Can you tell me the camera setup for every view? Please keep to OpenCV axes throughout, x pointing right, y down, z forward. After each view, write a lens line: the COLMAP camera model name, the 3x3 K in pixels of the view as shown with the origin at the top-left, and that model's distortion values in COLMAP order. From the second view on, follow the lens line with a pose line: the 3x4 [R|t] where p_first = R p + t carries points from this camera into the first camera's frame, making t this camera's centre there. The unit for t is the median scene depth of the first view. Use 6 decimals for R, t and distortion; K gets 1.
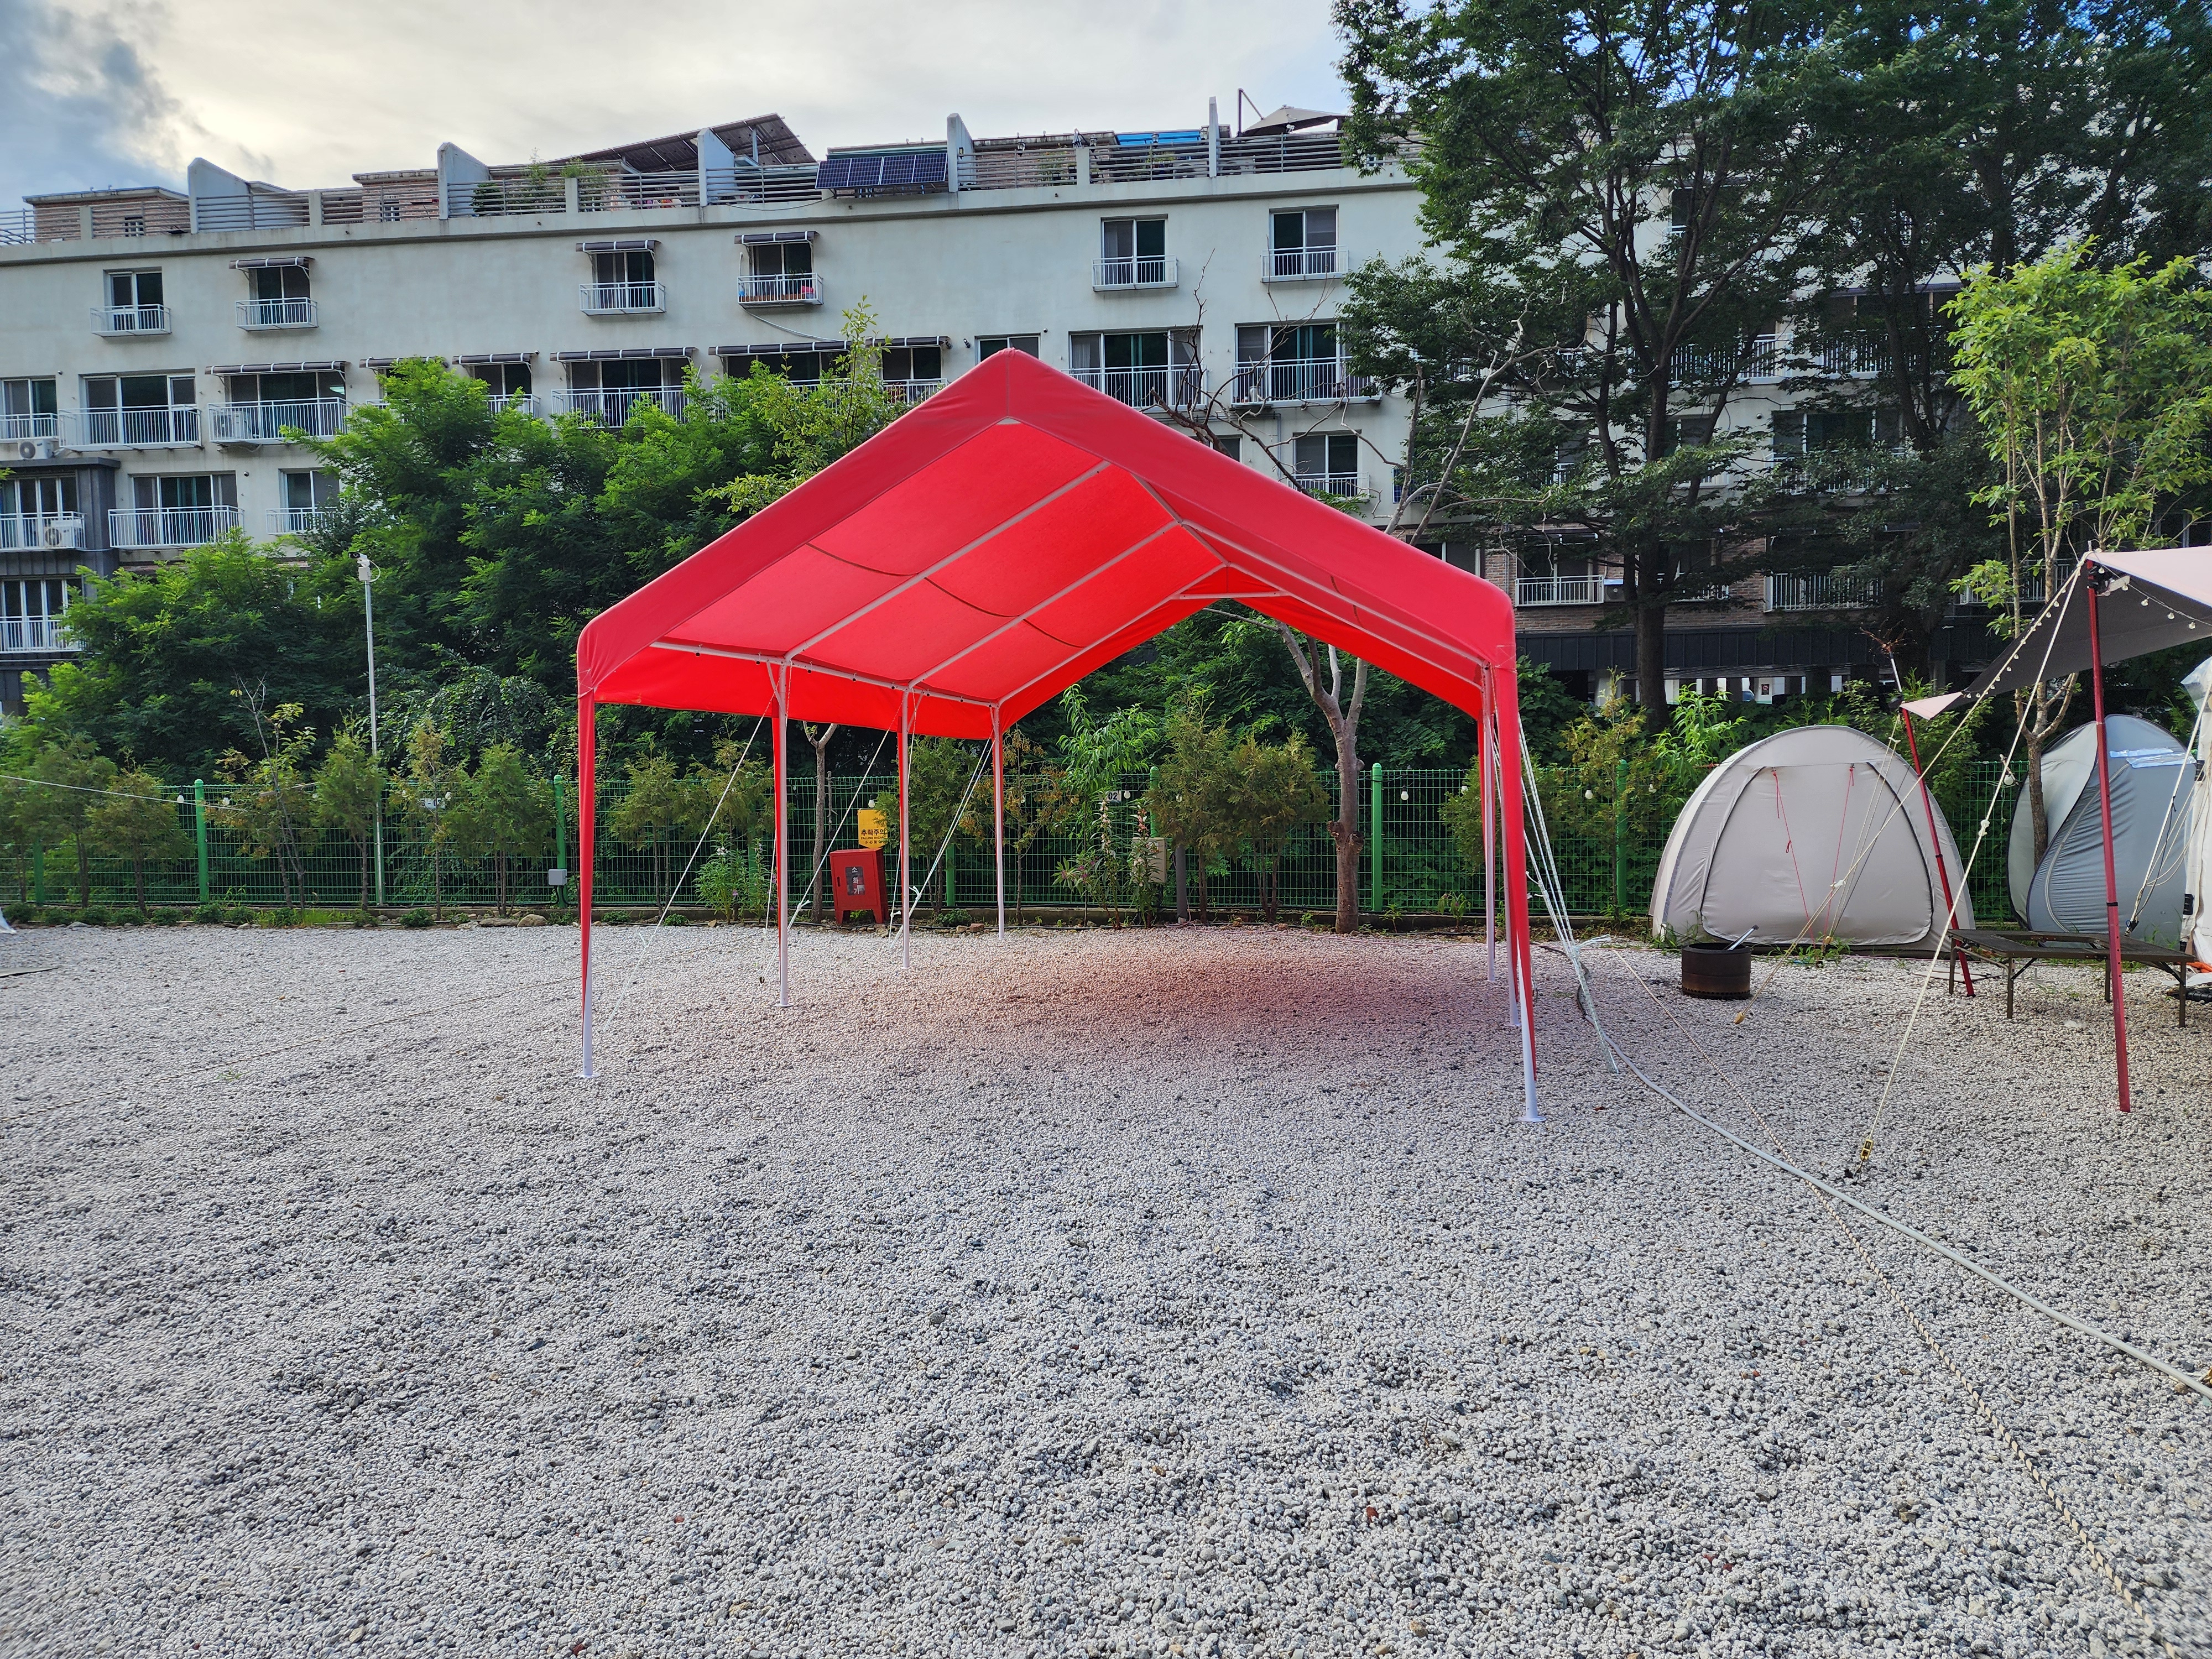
lens RADIAL K [[1538.8, 0, 1119.9], [0, 1538.8, 793.6], [0, 0, 1]] dist [0.182679, -0.157466]
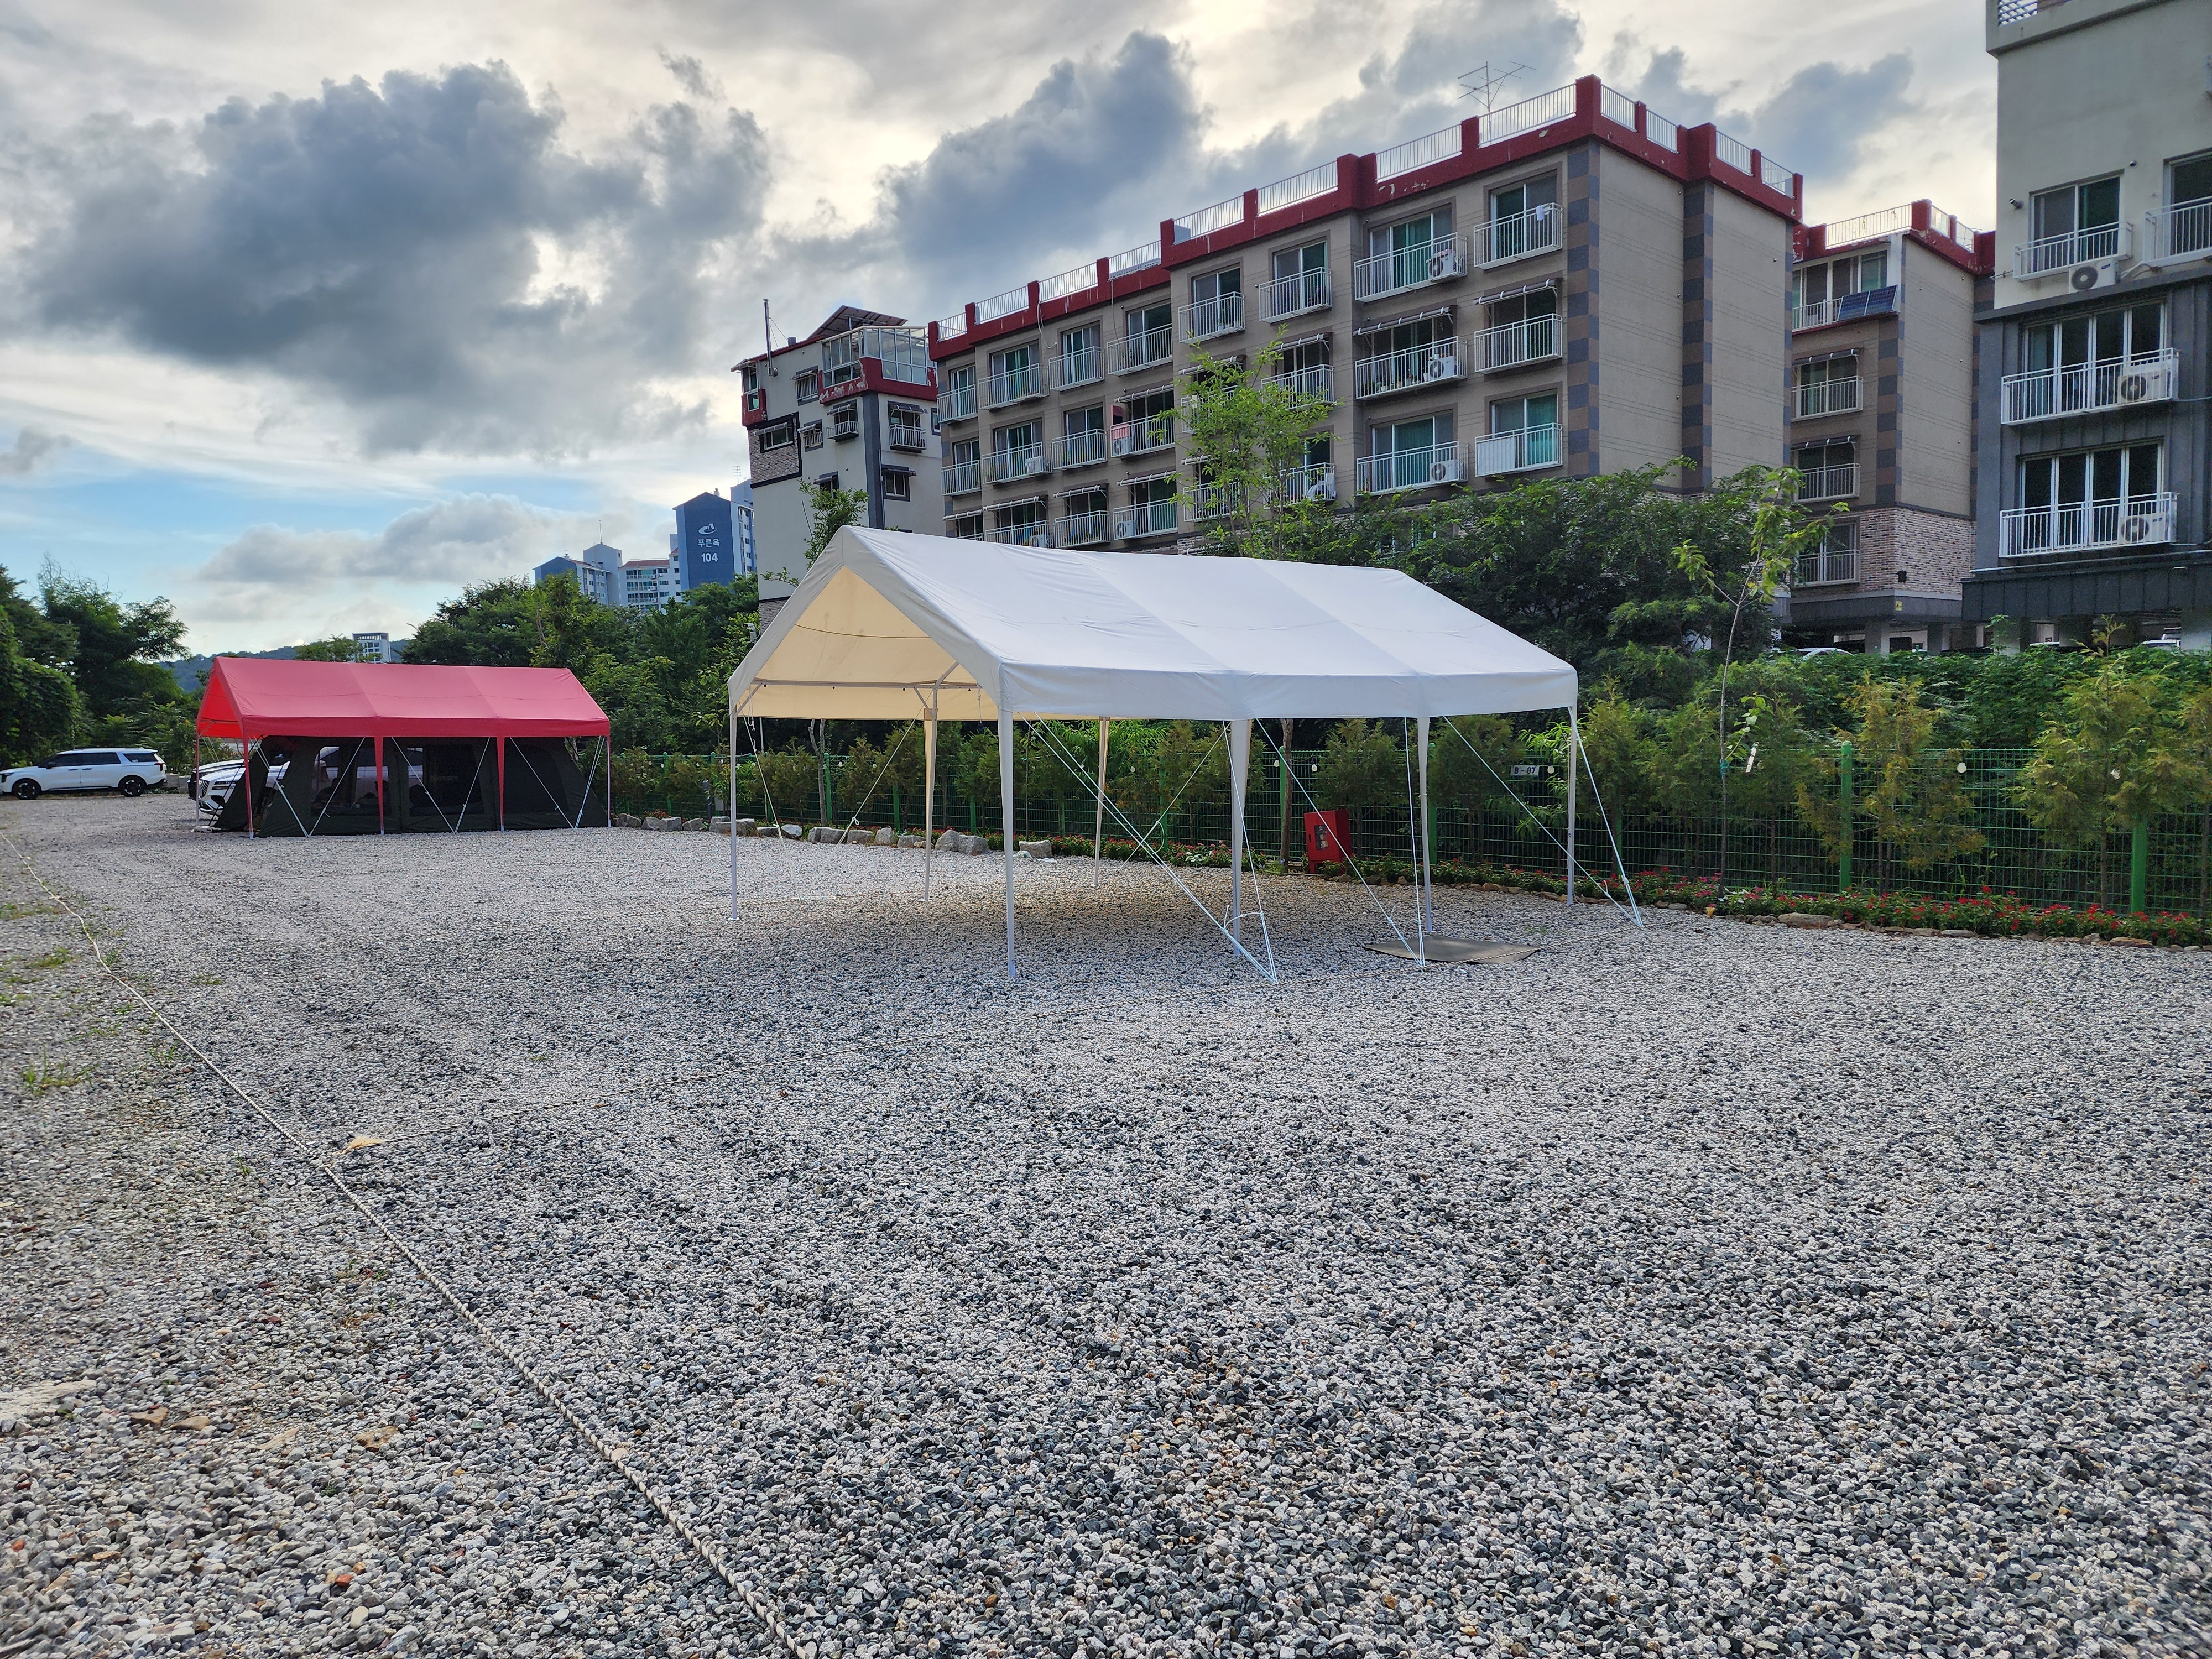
lens RADIAL K [[1506.5, 0, 1106.0], [0, 1506.5, 829.5], [0, 0, 1]] dist [0.082135, -0.068151]
pose [[0.763771, 0.039564, -0.644273, -0.558031], [-0.003913, 0.998385, 0.056671, 0.003146], [0.645475, -0.040762, 0.762693, 0.157669]]
